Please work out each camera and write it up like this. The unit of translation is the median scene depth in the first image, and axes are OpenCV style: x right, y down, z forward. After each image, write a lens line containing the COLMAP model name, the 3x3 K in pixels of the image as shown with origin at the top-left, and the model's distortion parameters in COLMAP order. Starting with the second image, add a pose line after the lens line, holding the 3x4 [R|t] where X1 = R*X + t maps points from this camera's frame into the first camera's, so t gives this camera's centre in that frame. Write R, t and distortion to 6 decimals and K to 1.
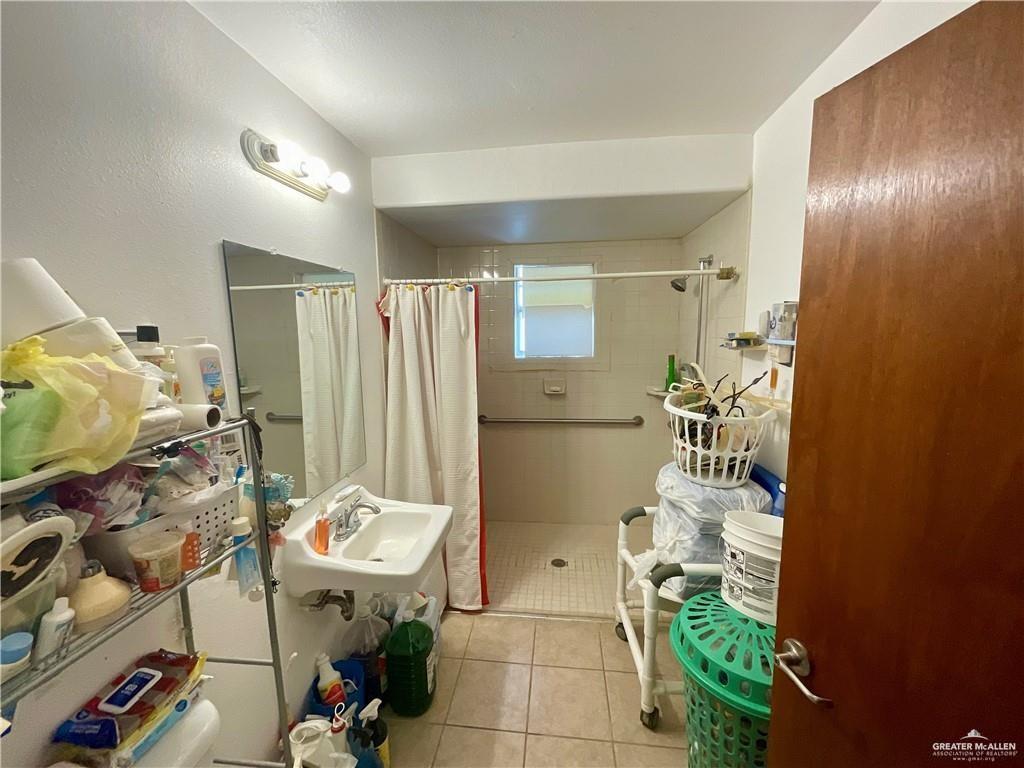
lens RADIAL K [[417.2, 0, 513.2], [0, 417.2, 382.9], [0, 0, 1]] dist [0.002283, -0.000208]
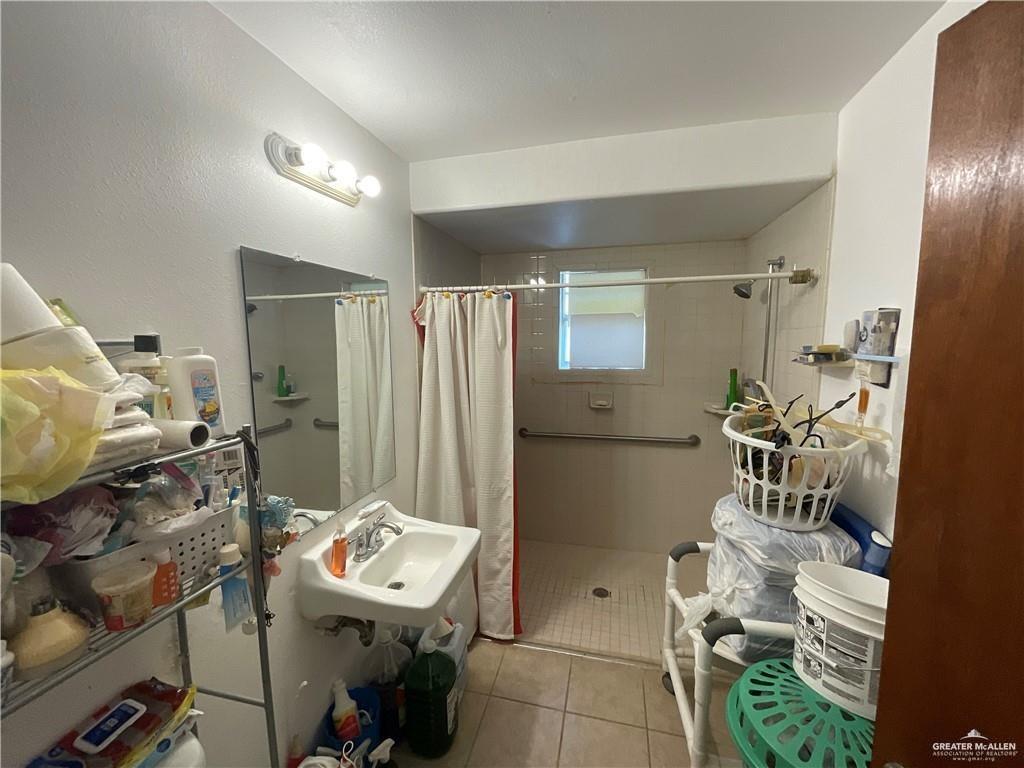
lens RADIAL K [[417.2, 0, 512.4], [0, 417.2, 382.8], [0, 0, 1]] dist [0.002283, -0.000208]
pose [[0.991815, 0.019911, -0.126118, 0.041057], [-0.022437, 0.999574, -0.018644, -0.016936], [0.125693, 0.021322, 0.991840, 0.096054]]
